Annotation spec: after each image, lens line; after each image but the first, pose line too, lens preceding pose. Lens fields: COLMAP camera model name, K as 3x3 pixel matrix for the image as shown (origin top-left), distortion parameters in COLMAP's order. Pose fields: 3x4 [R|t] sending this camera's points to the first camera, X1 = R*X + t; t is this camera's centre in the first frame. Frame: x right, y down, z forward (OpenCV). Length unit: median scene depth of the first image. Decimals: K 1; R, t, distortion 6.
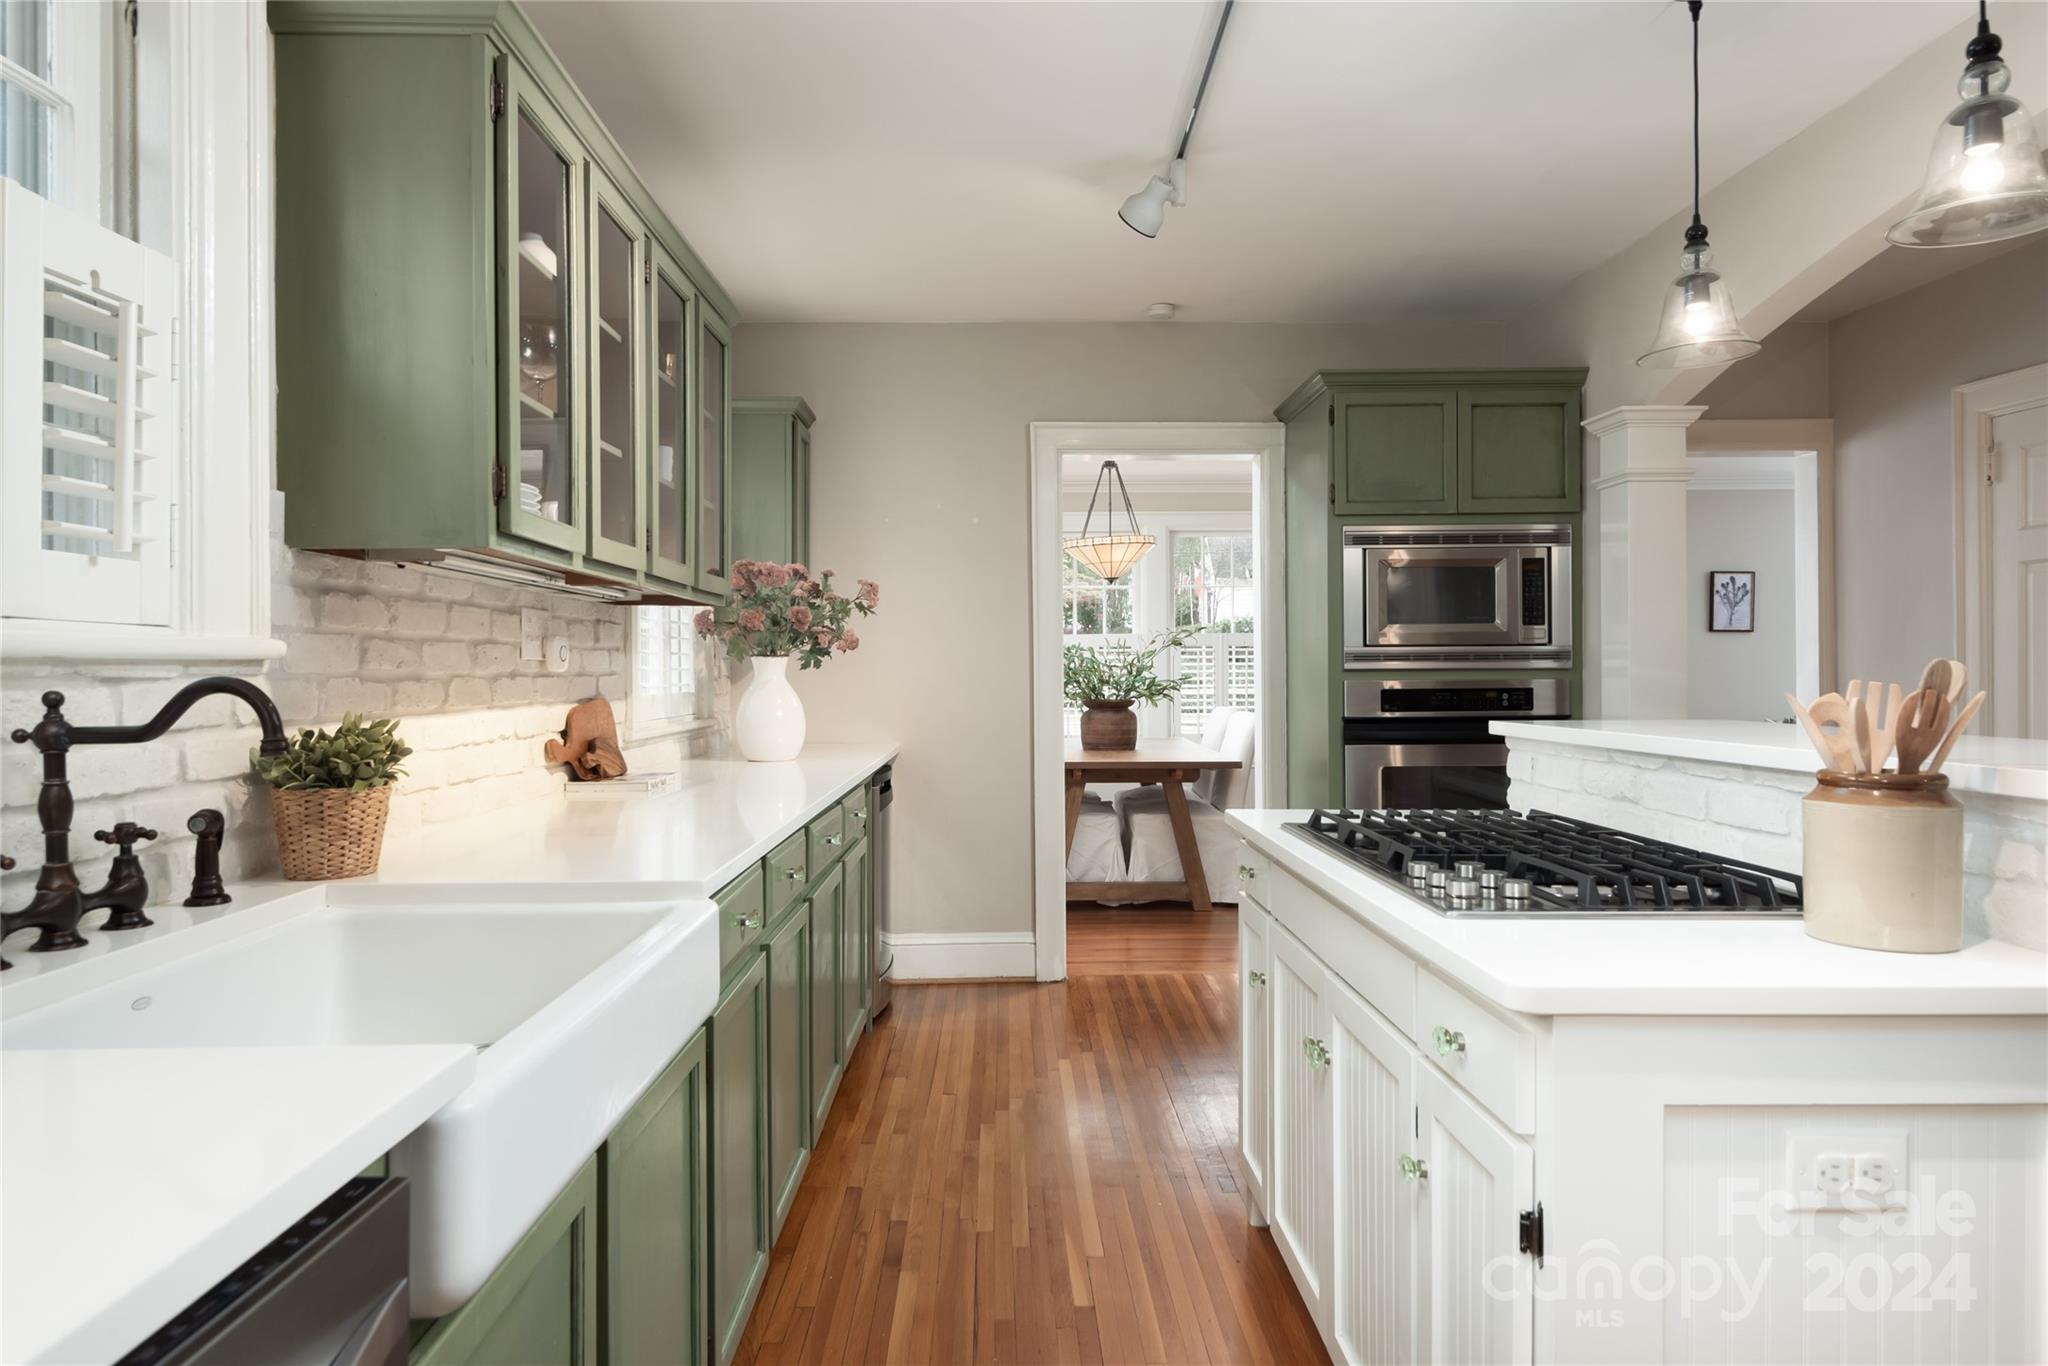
lens RADIAL K [[1200.6, 0, 1017.3], [0, 1200.6, 677.0], [0, 0, 1]] dist [0.013529, -0.011072]
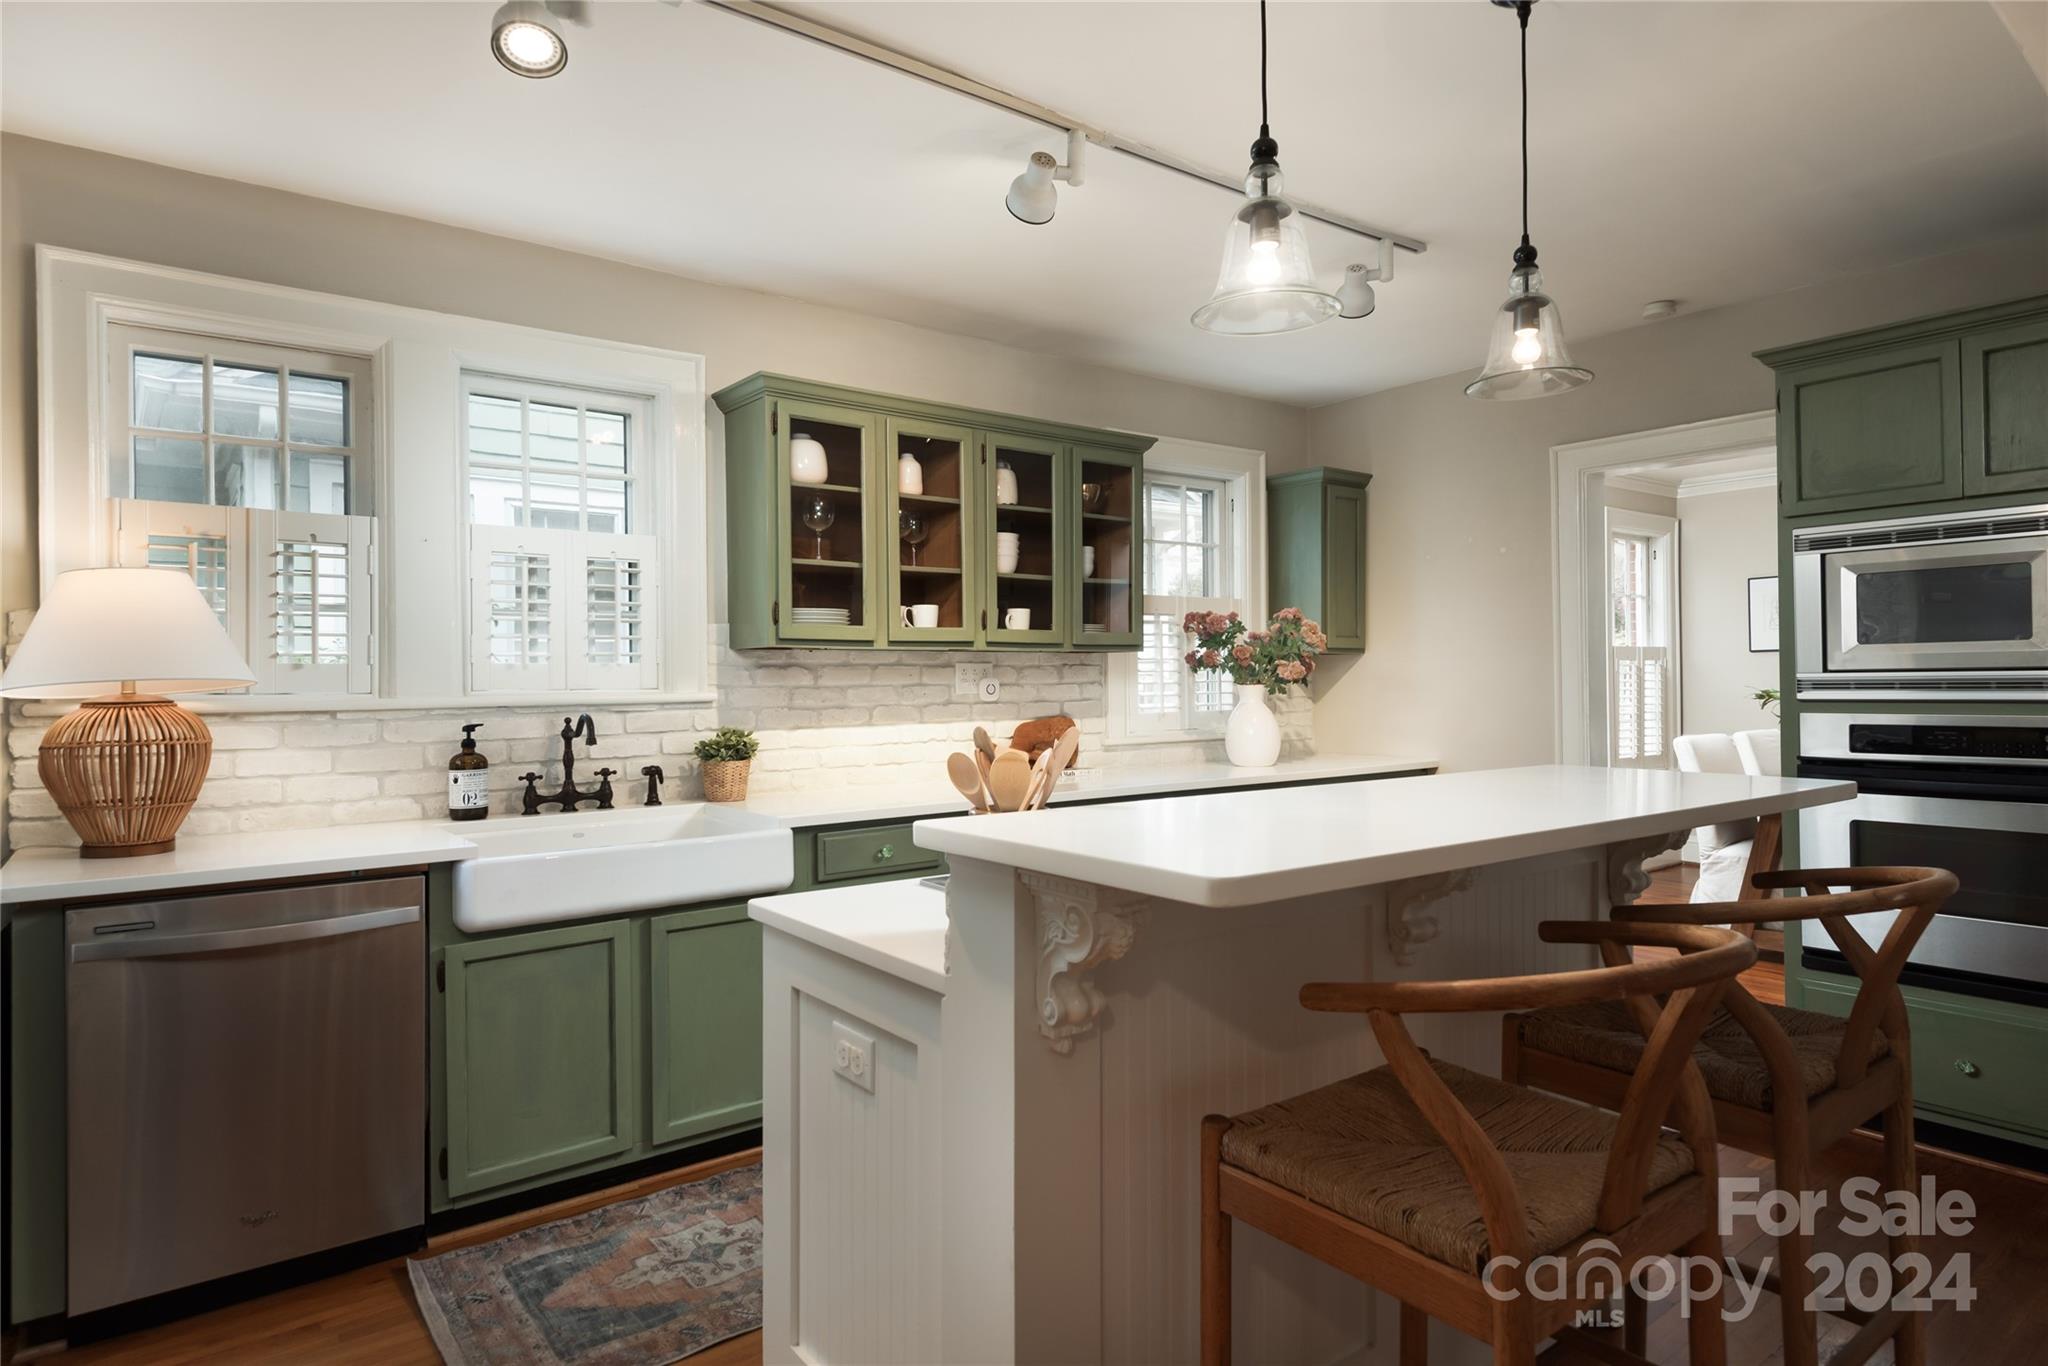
lens RADIAL K [[1131.2, 0, 1035.6], [0, 1131.2, 676.9], [0, 0, 1]] dist [0.012508, -0.002176]
pose [[0.598759, -0.002980, -0.800924, 1.024150], [0.003245, 0.999994, -0.001294, -0.039676], [0.800923, -0.001824, 0.598765, 0.164380]]
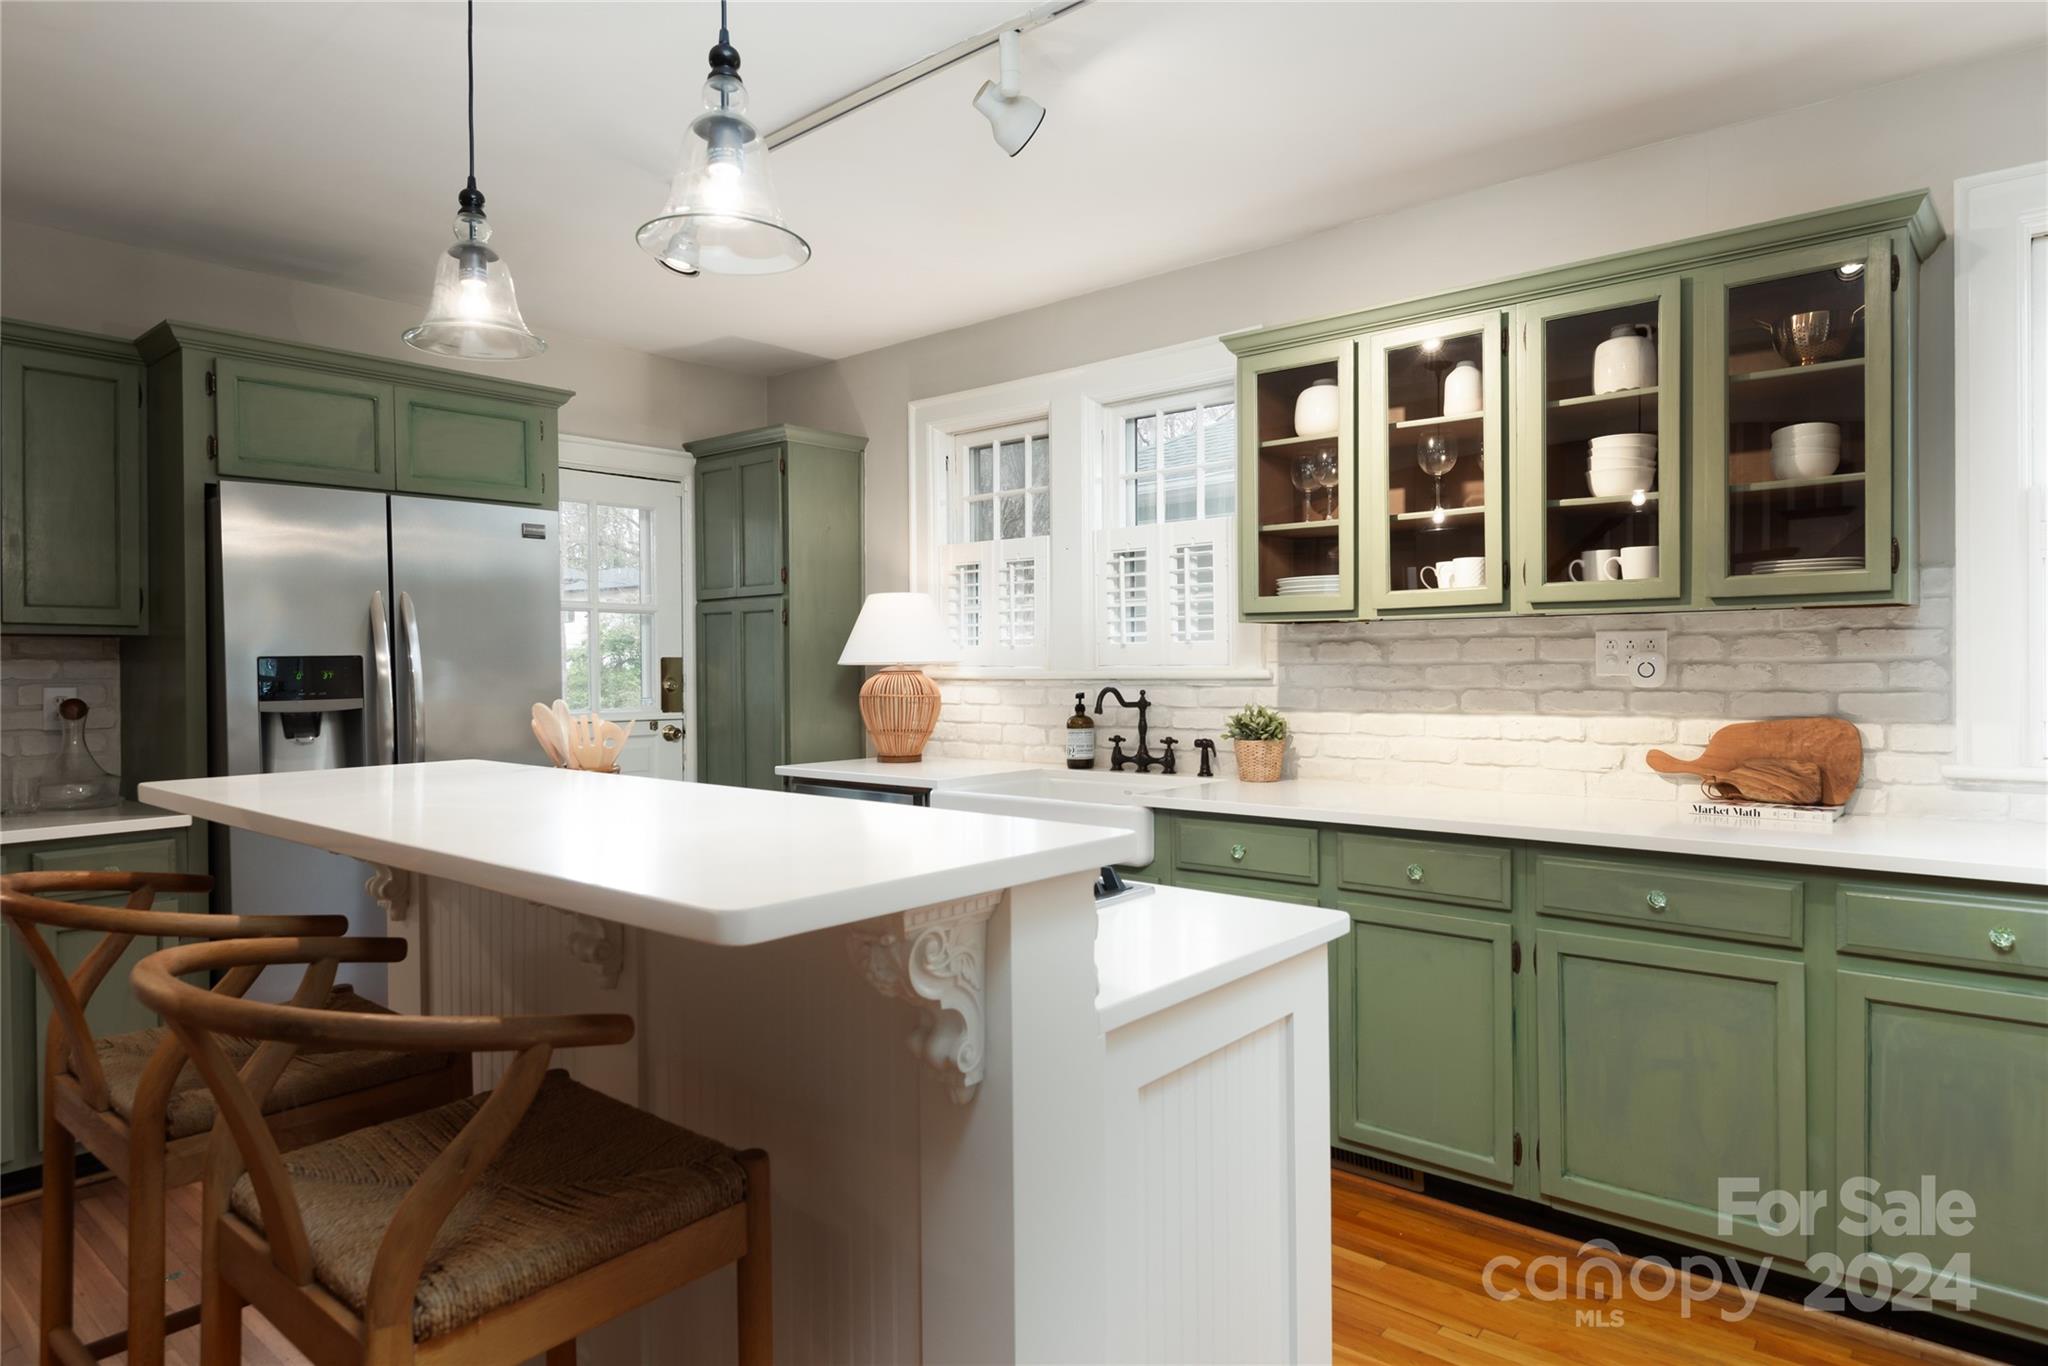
lens RADIAL K [[1200.6, 0, 1024.6], [0, 1200.6, 670.1], [0, 0, 1]] dist [0.013529, -0.011072]
pose [[-0.660301, 0.014741, -0.750856, 0.937774], [0.008057, 0.999889, 0.012545, -0.043813], [0.750958, 0.002233, -0.660347, 1.520261]]
